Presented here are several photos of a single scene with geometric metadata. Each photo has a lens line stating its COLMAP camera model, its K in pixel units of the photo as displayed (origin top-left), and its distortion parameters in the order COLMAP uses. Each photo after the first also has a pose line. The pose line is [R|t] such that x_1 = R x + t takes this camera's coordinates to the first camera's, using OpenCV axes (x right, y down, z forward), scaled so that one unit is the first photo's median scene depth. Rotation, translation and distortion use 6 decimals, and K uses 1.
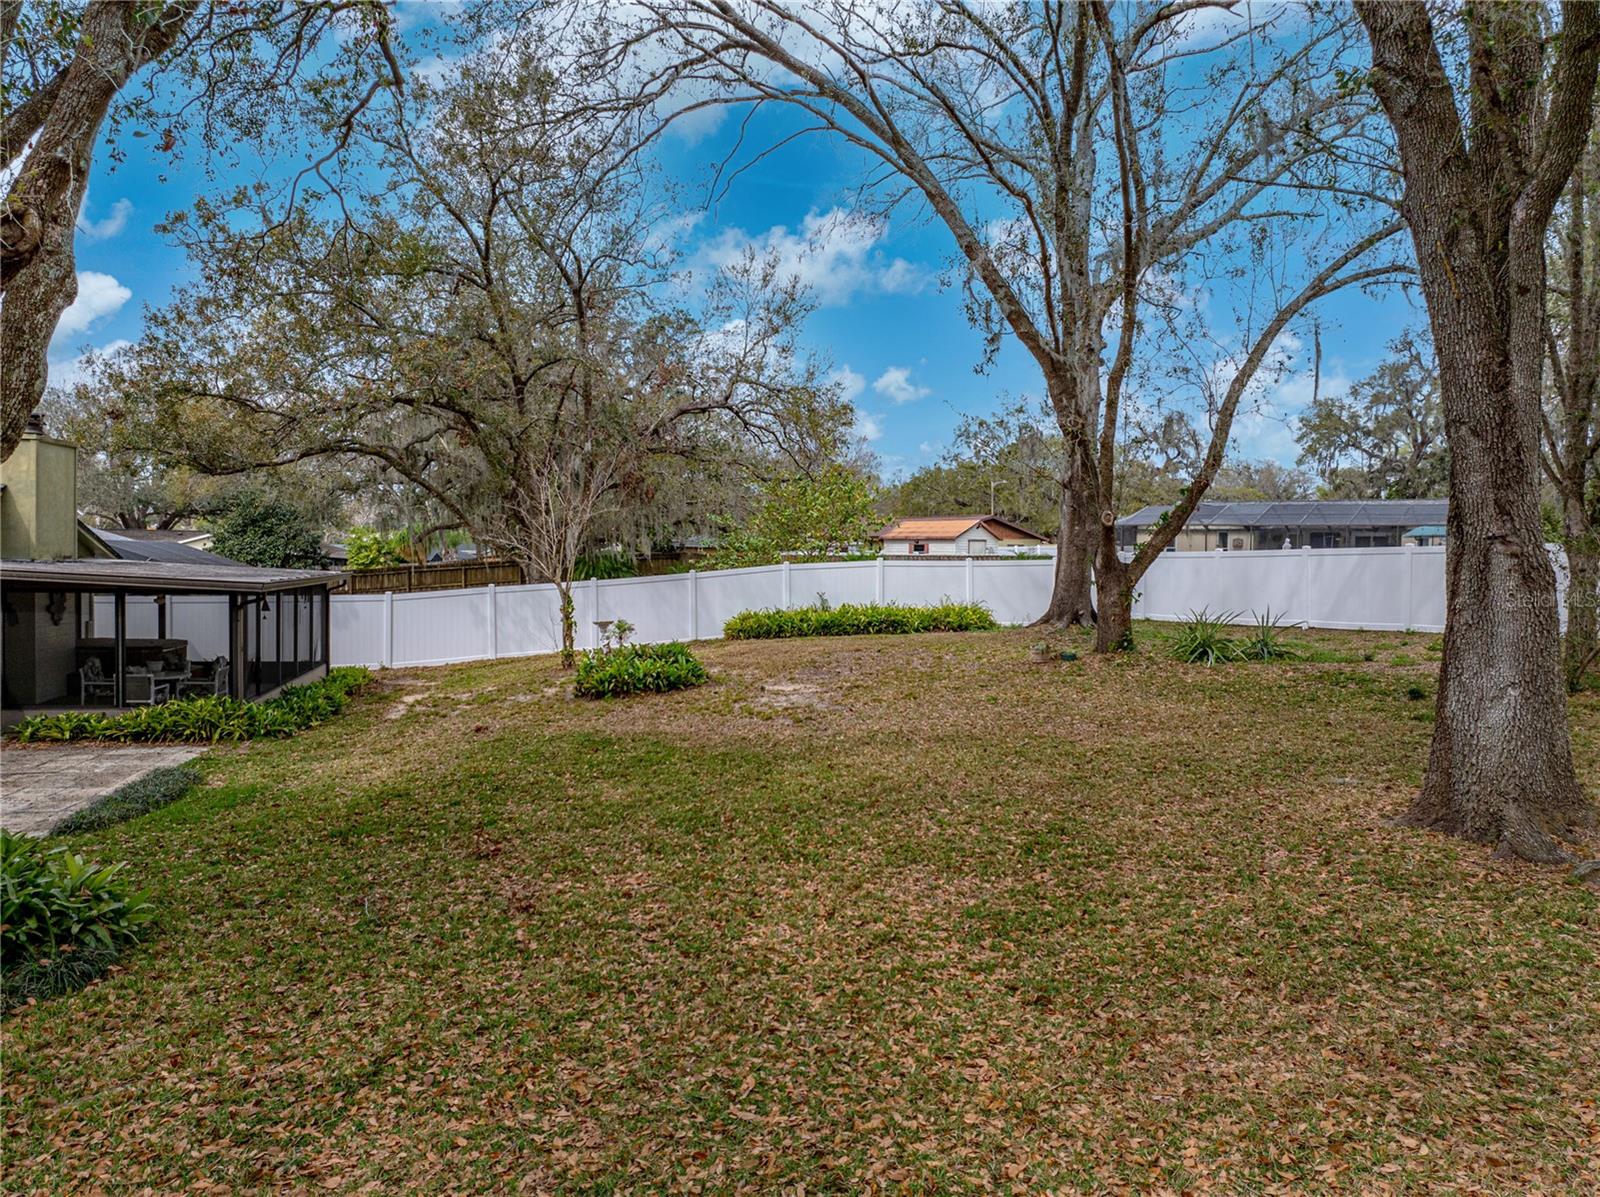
lens RADIAL K [[1136.5, 0, 800.0], [0, 1136.5, 598.5], [0, 0, 1]] dist [-0.030167, 0.013217]
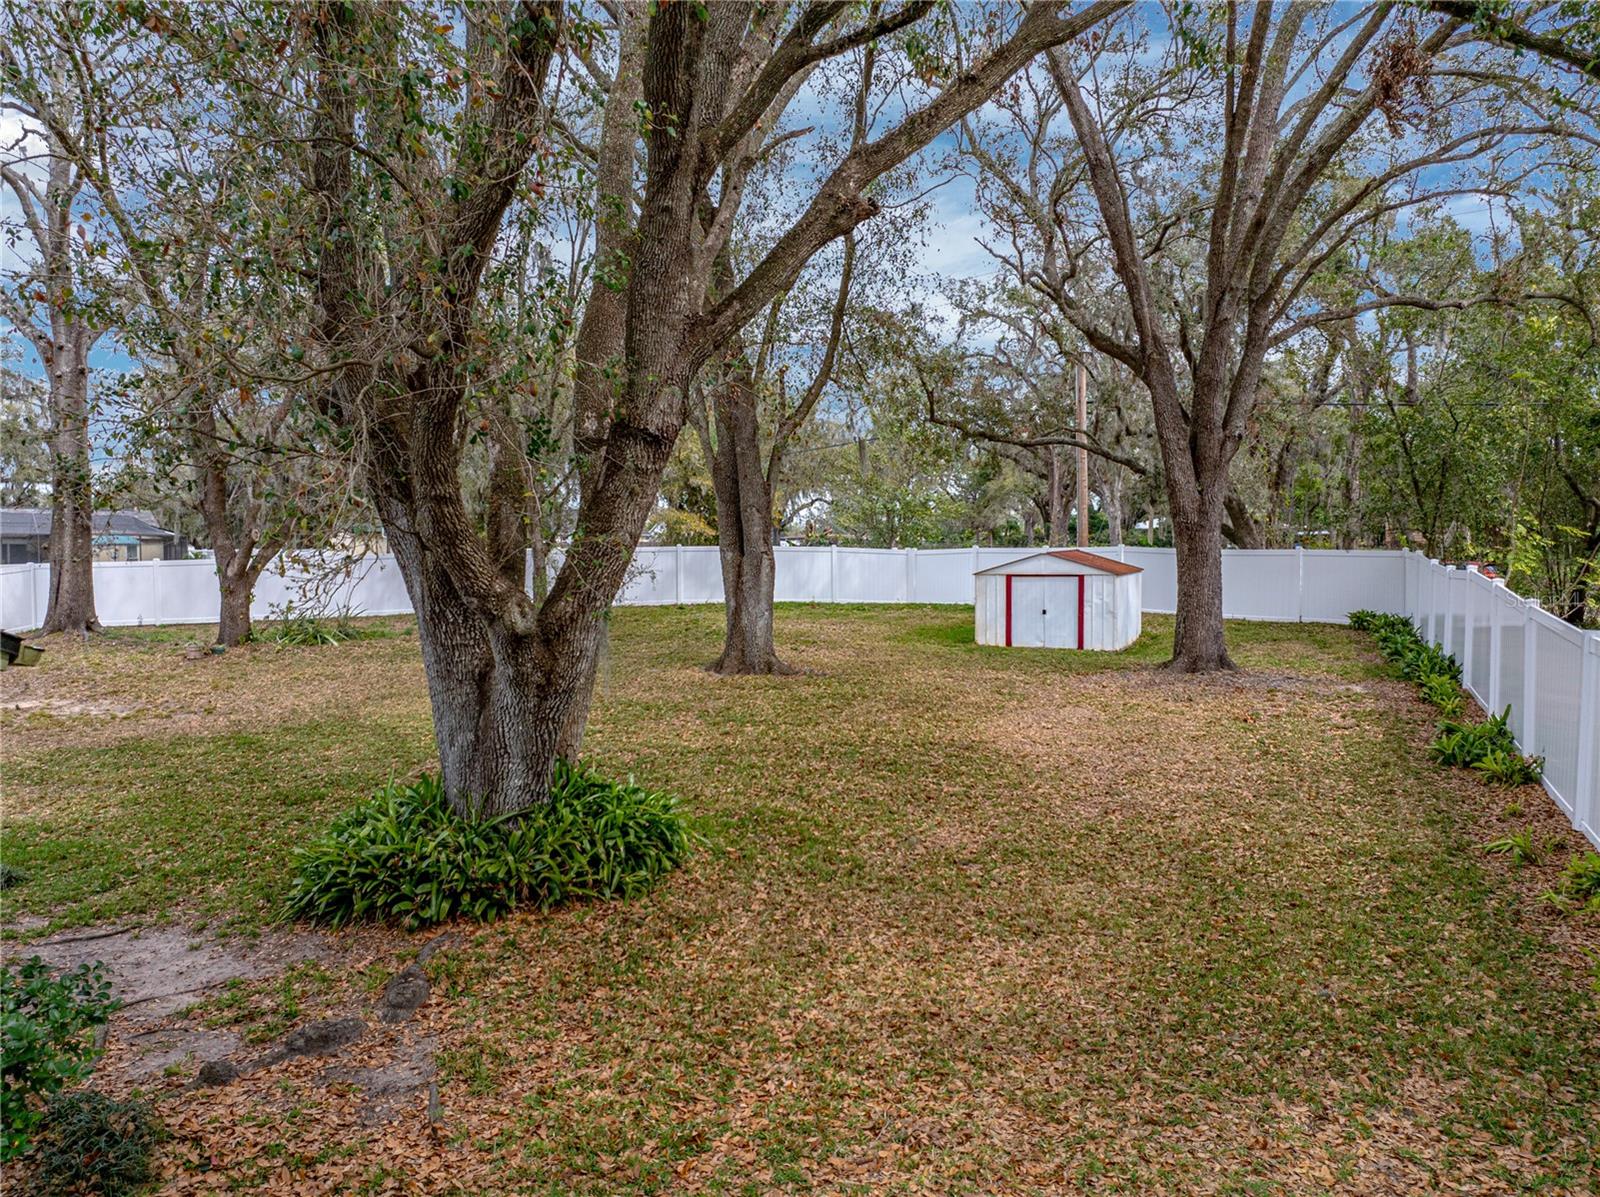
lens RADIAL K [[1140.9, 0, 804.5], [0, 1140.9, 600.9], [0, 0, 1]] dist [-0.028231, 0.016804]
pose [[0.306077, -0.046441, 0.950873, -0.514498], [0.049085, 0.998251, 0.032955, -0.007333], [-0.950740, 0.036587, 0.307822, 0.036424]]
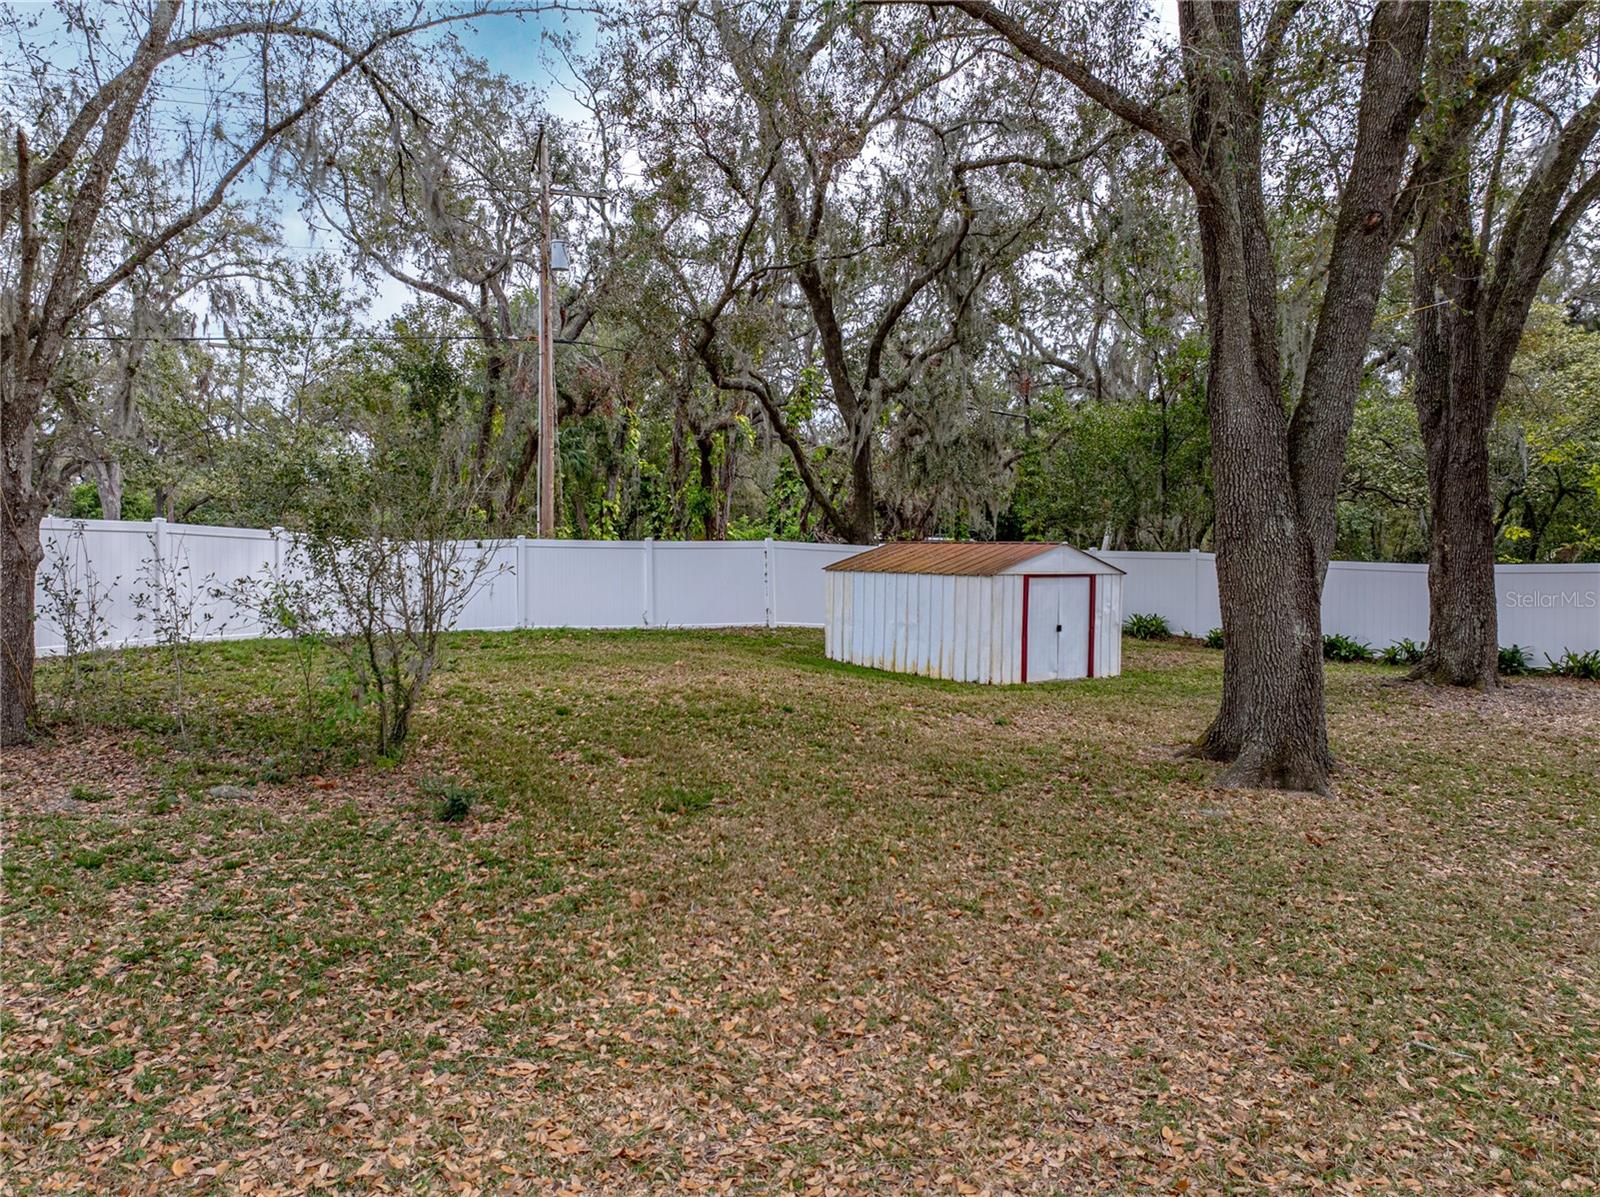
lens RADIAL K [[1101.8, 0, 794.6], [0, 1101.8, 597.5], [0, 0, 1]] dist [-0.042471, 0.035326]
pose [[-0.696712, -0.025991, 0.716880, 0.057678], [0.026219, 0.997753, 0.061656, -0.016566], [-0.716872, 0.061753, -0.694465, 0.634263]]
